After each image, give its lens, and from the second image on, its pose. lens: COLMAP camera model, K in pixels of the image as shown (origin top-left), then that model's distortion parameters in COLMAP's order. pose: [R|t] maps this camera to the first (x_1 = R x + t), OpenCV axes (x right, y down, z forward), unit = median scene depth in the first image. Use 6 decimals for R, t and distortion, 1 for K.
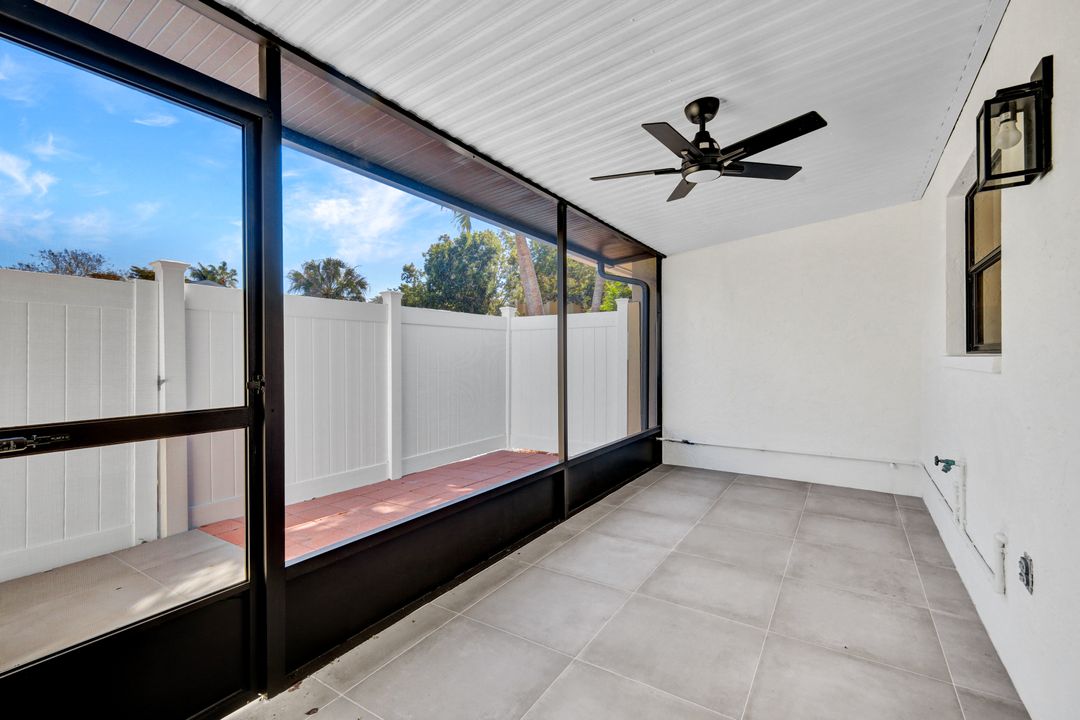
lens RADIAL K [[467.5, 0, 536.1], [0, 467.5, 358.1], [0, 0, 1]] dist [0.001973, -0.000083]
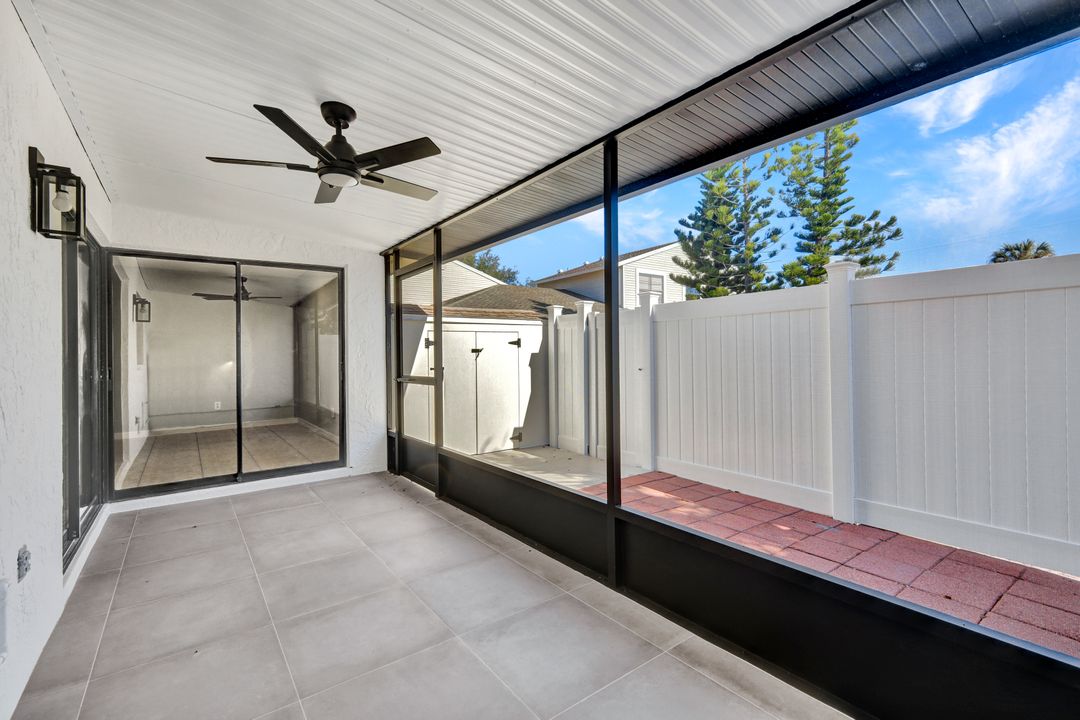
lens RADIAL K [[467.5, 0, 539.1], [0, 467.5, 352.7], [0, 0, 1]] dist [0.001973, -0.000083]
pose [[-0.319440, 0.006797, -0.947582, 0.841764], [0.009080, 0.999950, 0.004112, -0.014735], [0.947563, -0.007290, -0.319485, 1.238500]]
